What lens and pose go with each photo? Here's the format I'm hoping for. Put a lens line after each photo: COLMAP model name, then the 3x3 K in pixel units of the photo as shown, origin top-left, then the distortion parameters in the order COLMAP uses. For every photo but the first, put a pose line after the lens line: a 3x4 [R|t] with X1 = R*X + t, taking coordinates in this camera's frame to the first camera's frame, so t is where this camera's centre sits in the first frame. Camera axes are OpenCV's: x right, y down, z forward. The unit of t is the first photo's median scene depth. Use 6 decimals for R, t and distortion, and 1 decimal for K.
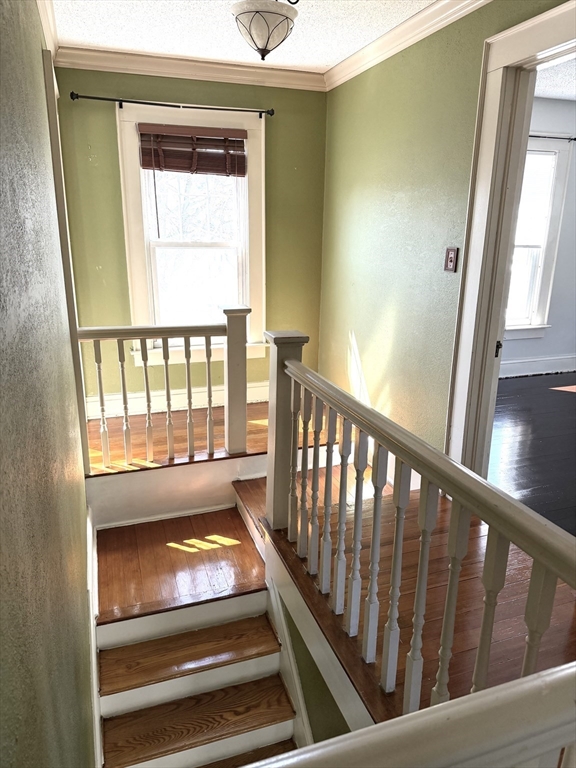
lens RADIAL K [[547.5, 0, 288.0], [0, 547.5, 384.0], [0, 0, 1]] dist [0.033648, -0.056183]
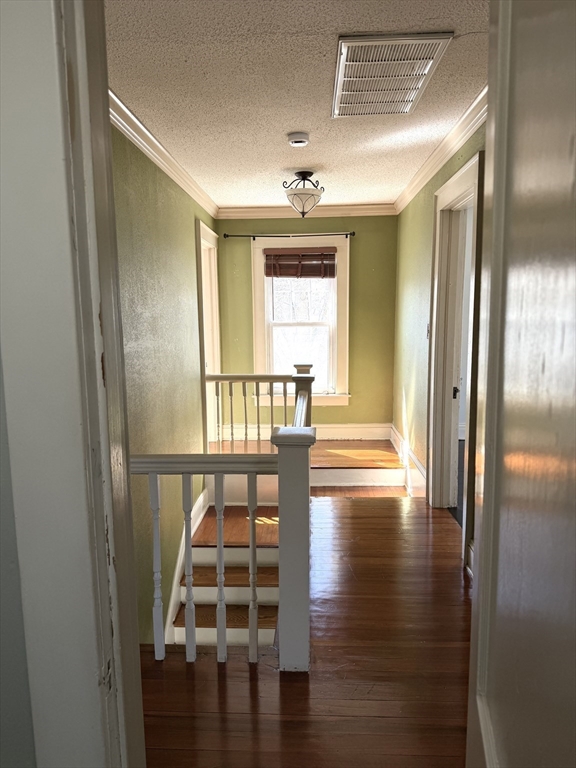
lens RADIAL K [[537.9, 0, 292.5], [0, 537.9, 380.9], [0, 0, 1]] dist [0.126458, -0.182938]
pose [[0.931693, 0.027026, -0.362240, 0.357713], [-0.079824, 0.988085, -0.131591, 0.089630], [0.354367, 0.151517, 0.922749, -0.322288]]
